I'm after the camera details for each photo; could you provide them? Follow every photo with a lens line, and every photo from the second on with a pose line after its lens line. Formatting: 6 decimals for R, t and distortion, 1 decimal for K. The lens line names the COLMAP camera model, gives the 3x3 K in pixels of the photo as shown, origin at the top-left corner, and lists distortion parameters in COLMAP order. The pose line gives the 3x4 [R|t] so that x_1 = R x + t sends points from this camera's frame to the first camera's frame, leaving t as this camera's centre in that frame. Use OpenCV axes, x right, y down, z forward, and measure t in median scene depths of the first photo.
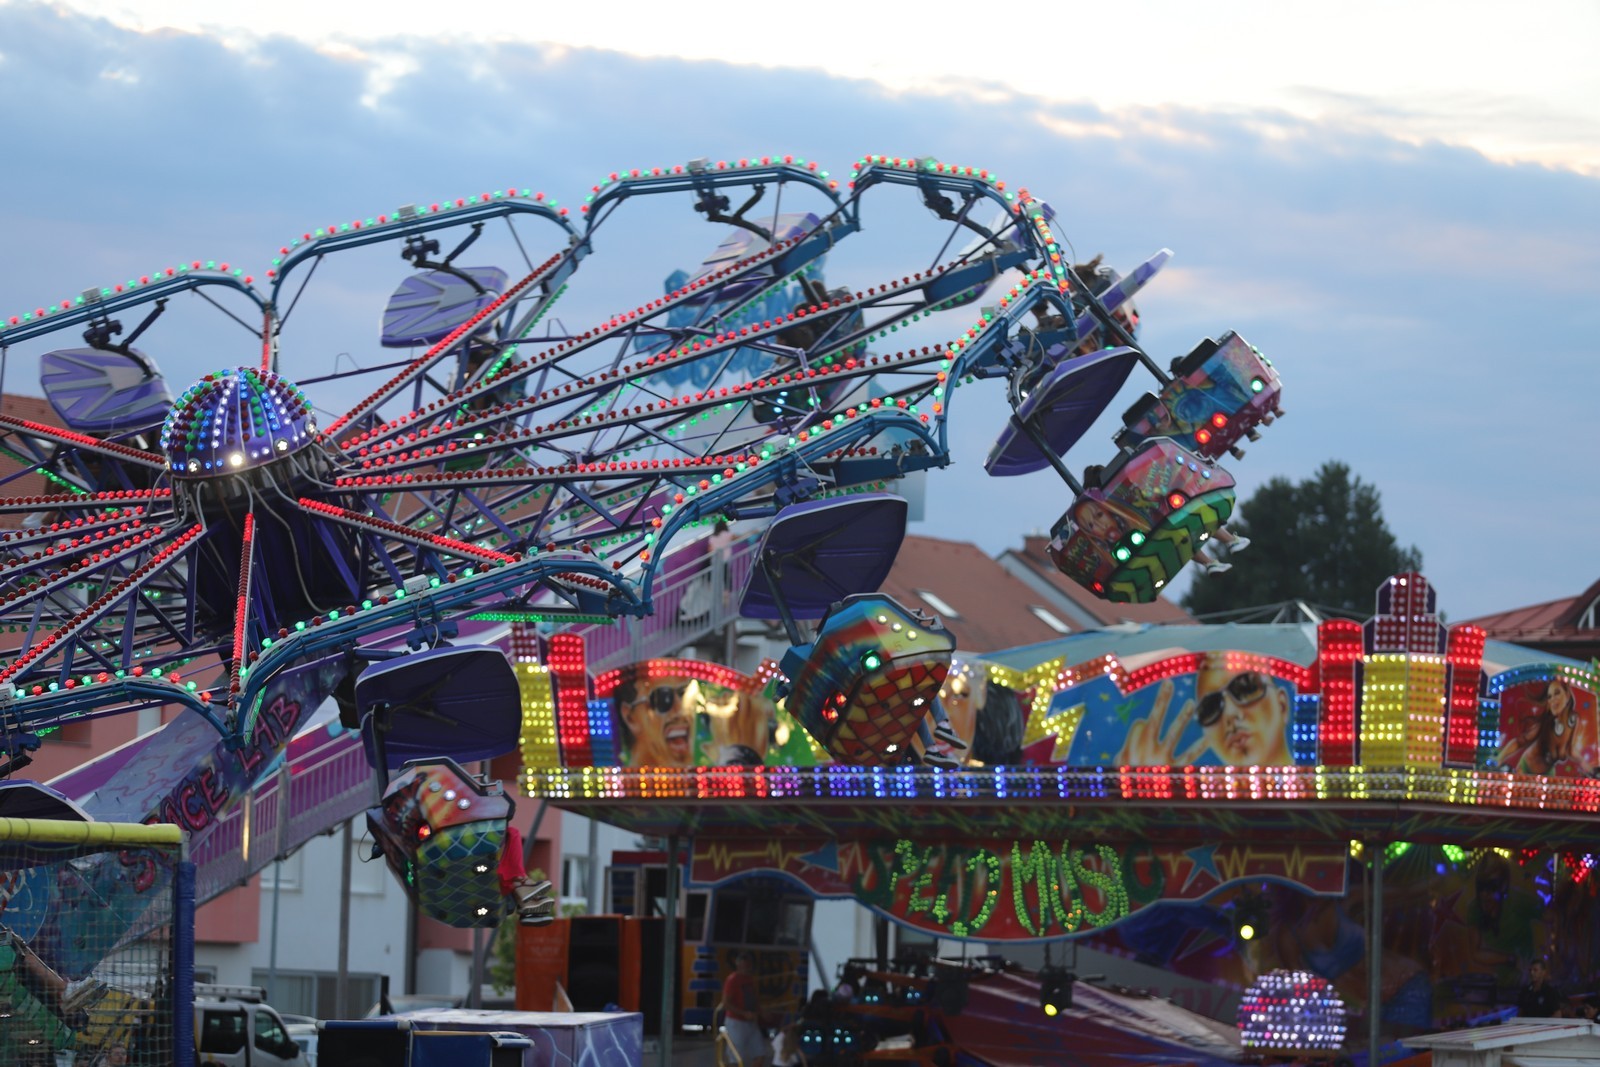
lens RADIAL K [[6116.0, 0, 801.6], [0, 6116.0, 538.0], [0, 0, 1]] dist [0.328726, 0.000000]
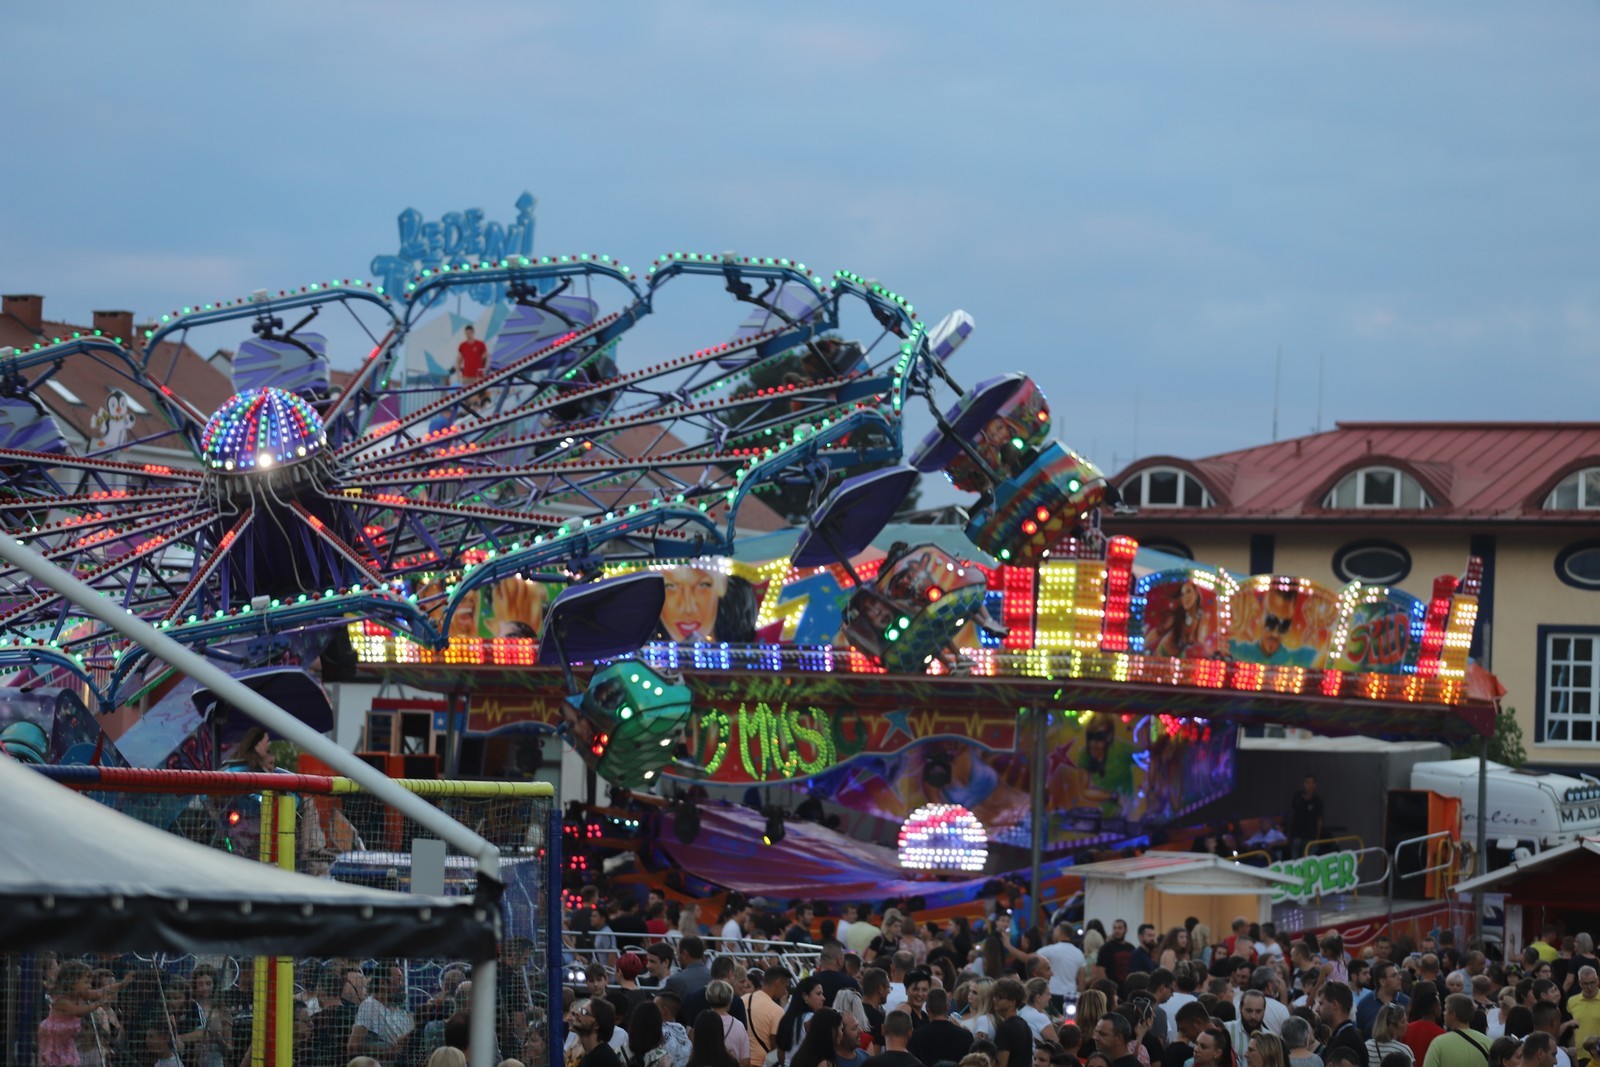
lens RADIAL K [[5554.1, 0, 798.5], [0, 5554.1, 466.2], [0, 0, 1]] dist [0.100682, 0.000000]
pose [[0.993740, 0.016673, 0.110466, -0.079143], [-0.019171, 0.999583, 0.021598, -0.022668], [-0.110060, -0.023580, 0.993645, -0.109261]]
